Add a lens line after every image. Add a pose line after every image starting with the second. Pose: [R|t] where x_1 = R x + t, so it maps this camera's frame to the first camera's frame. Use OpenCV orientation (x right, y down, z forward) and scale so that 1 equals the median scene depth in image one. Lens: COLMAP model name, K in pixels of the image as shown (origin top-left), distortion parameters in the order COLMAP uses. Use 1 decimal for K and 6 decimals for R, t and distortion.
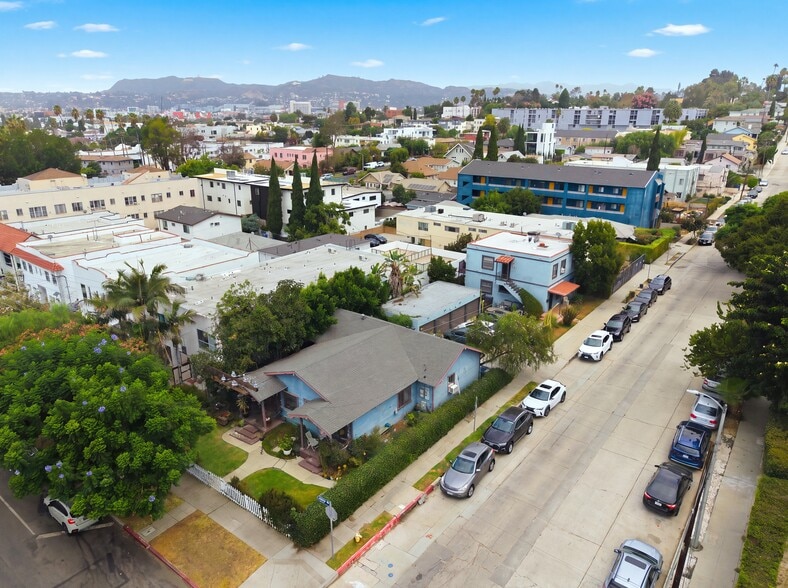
lens RADIAL K [[523.6, 0, 391.2], [0, 523.6, 296.4], [0, 0, 1]] dist [0.031757, -0.033103]
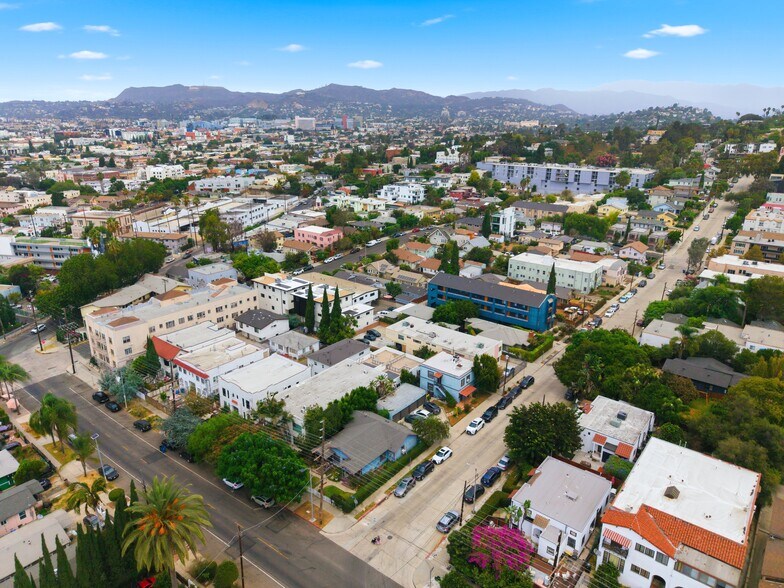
lens RADIAL K [[521.0, 0, 389.8], [0, 521.0, 292.8], [0, 0, 1]] dist [0.031757, -0.033103]
pose [[0.999981, 0.002729, -0.005520, 0.034691], [-0.002804, 0.999902, -0.013725, -0.267894], [0.005482, 0.013740, 0.999891, -0.724746]]
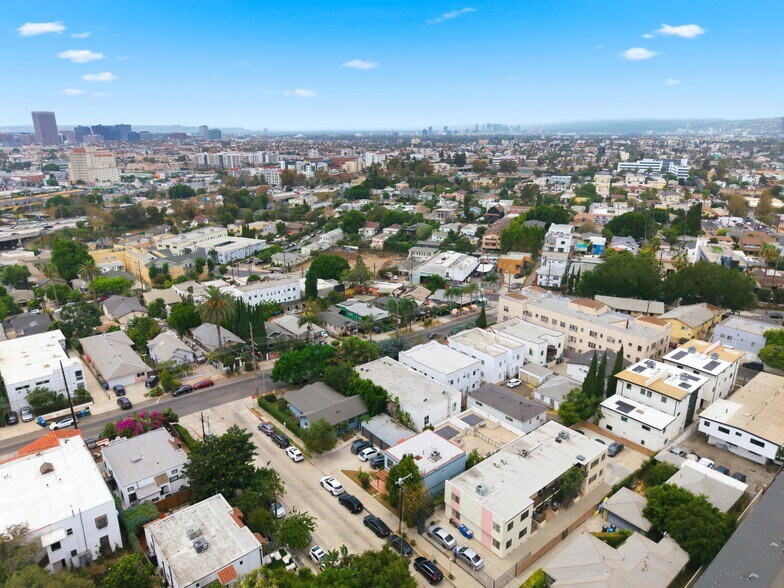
lens RADIAL K [[521.0, 0, 392.9], [0, 521.0, 291.0], [0, 0, 1]] dist [0.031757, -0.033103]
pose [[-0.191520, 0.282212, -0.940041, 1.190147], [-0.326958, 0.884720, 0.332217, -0.744518], [0.925429, 0.370980, -0.077171, 0.704450]]
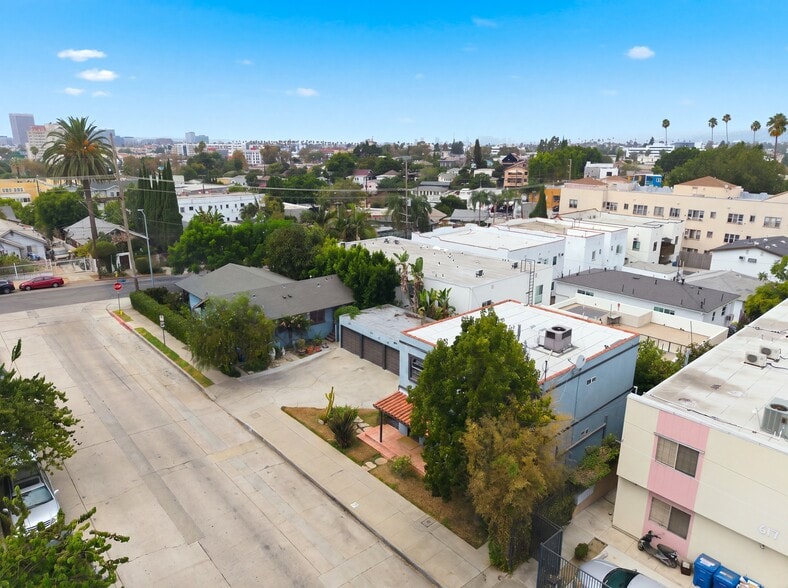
lens RADIAL K [[523.6, 0, 396.0], [0, 523.6, 295.4], [0, 0, 1]] dist [0.031757, -0.033103]
pose [[-0.170437, 0.268127, -0.948187, 0.581235], [-0.328088, 0.891919, 0.311189, -0.197709], [0.929144, 0.364127, -0.064047, 0.740382]]
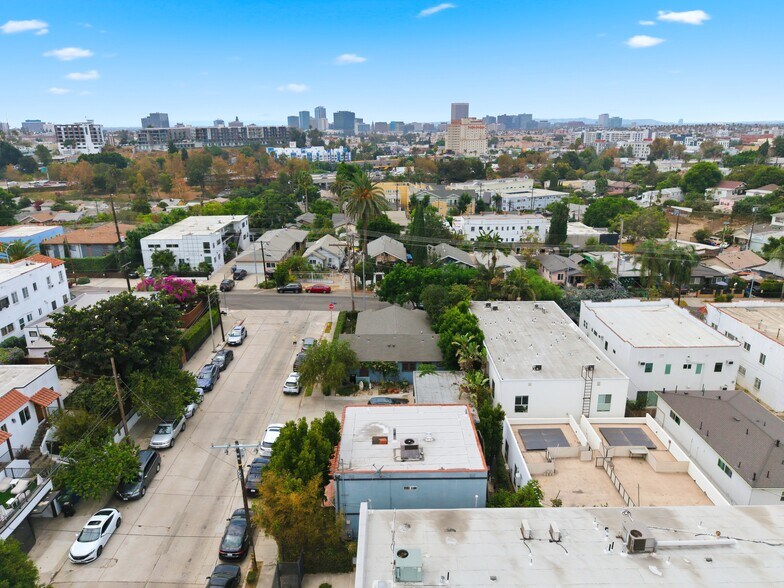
lens RADIAL K [[539.3, 0, 390.7], [0, 539.3, 298.9], [0, 0, 1]] dist [0.010245, -0.002143]
pose [[-0.780492, 0.195118, -0.593937, 0.503829], [-0.197203, 0.824702, 0.530073, -0.465204], [0.593248, 0.530844, -0.605195, 1.048774]]
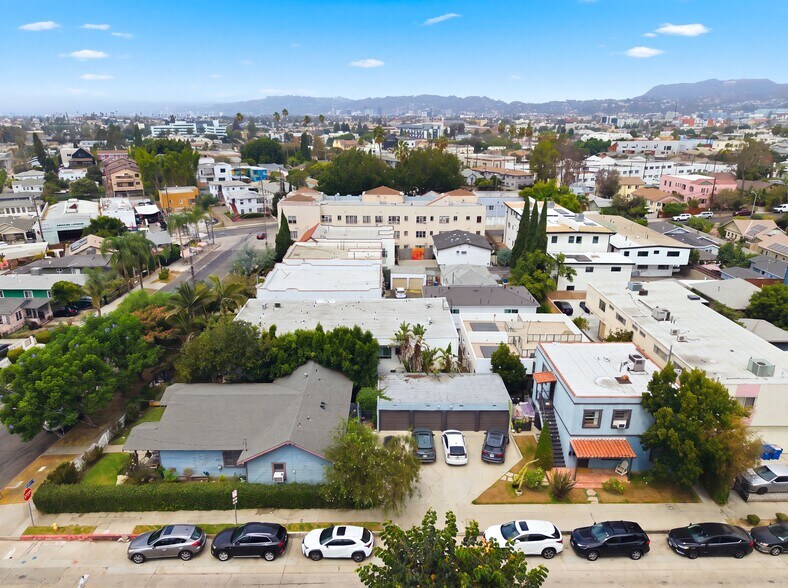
lens RADIAL K [[523.6, 0, 392.9], [0, 523.6, 291.2], [0, 0, 1]] dist [0.031757, -0.033103]
pose [[0.634384, 0.241464, -0.734338, 0.461743], [-0.254238, 0.962287, 0.096786, -0.158304], [0.730014, 0.125297, 0.671848, 0.238028]]
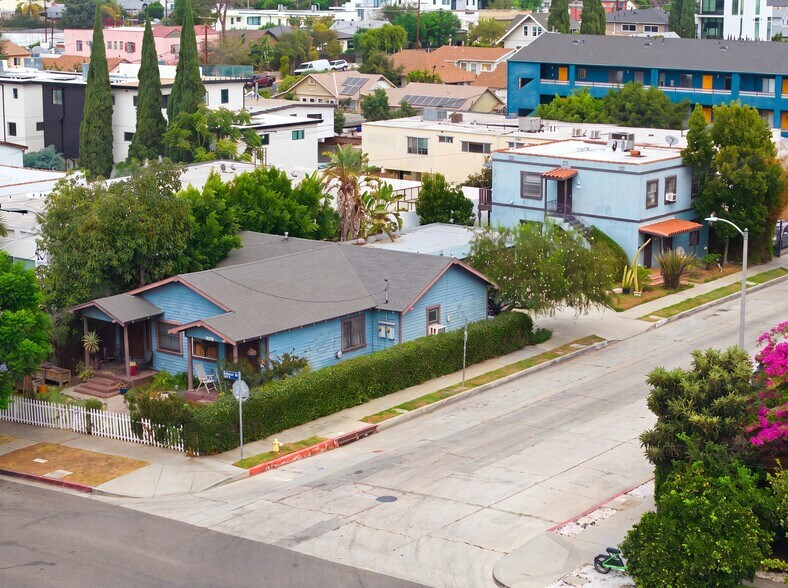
lens RADIAL K [[1575.8, 0, 396.8], [0, 1575.8, 295.6], [0, 0, 1]] dist [-0.161240, 0.000000]
pose [[0.999940, -0.004005, 0.010211, 0.028590], [0.005282, 0.991727, -0.128257, 0.191084], [-0.009613, 0.128303, 0.991688, -0.411899]]
